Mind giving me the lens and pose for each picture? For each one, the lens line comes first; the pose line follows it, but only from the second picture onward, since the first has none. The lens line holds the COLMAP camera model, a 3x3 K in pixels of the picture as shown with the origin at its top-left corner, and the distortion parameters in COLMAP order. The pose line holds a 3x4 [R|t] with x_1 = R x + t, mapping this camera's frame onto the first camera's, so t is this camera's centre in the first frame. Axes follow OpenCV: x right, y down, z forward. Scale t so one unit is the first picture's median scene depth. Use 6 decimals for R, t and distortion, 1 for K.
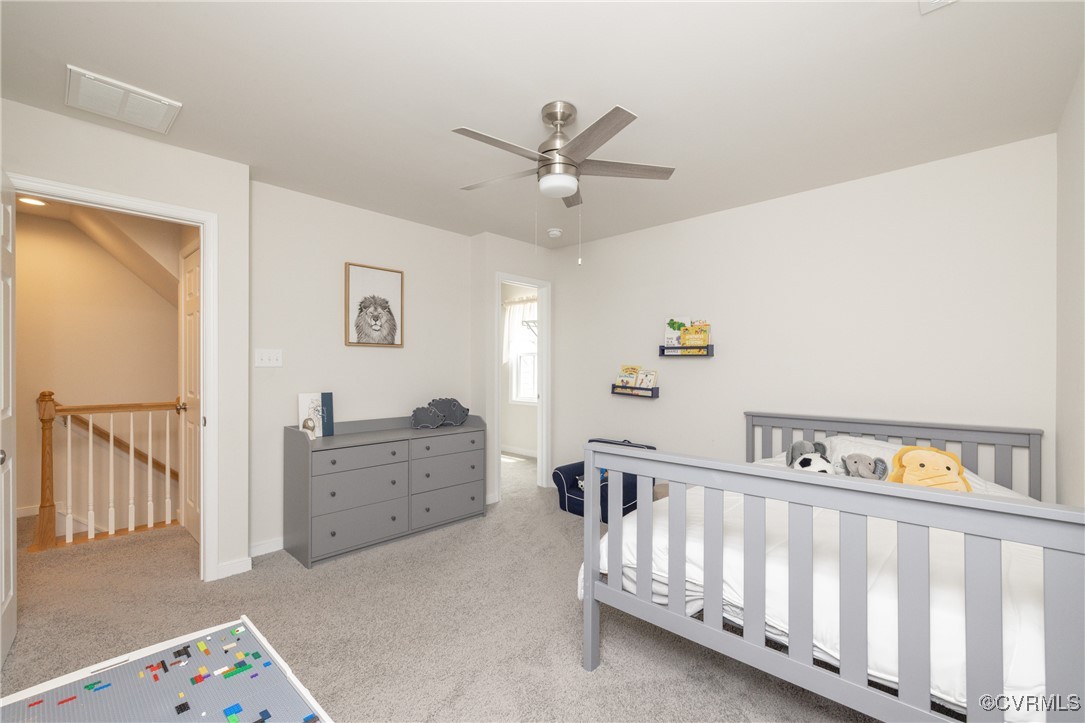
lens RADIAL K [[468.1, 0, 542.5], [0, 468.1, 361.5], [0, 0, 1]] dist [0.000946, 0.000258]
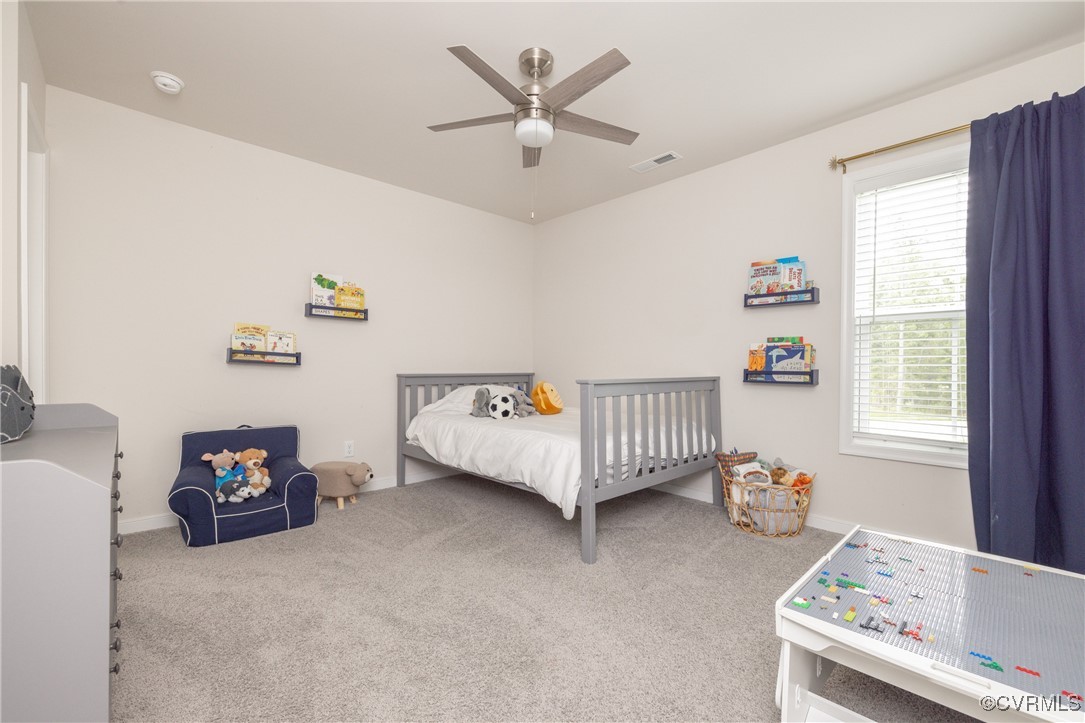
lens RADIAL K [[457.9, 0, 542.5], [0, 457.9, 361.5], [0, 0, 1]] dist [-0.003340, -0.000380]
pose [[0.059041, 0.010964, 0.998195, -0.559943], [-0.015018, 0.999836, -0.010094, 0.075584], [-0.998143, -0.014395, 0.059196, 0.543340]]
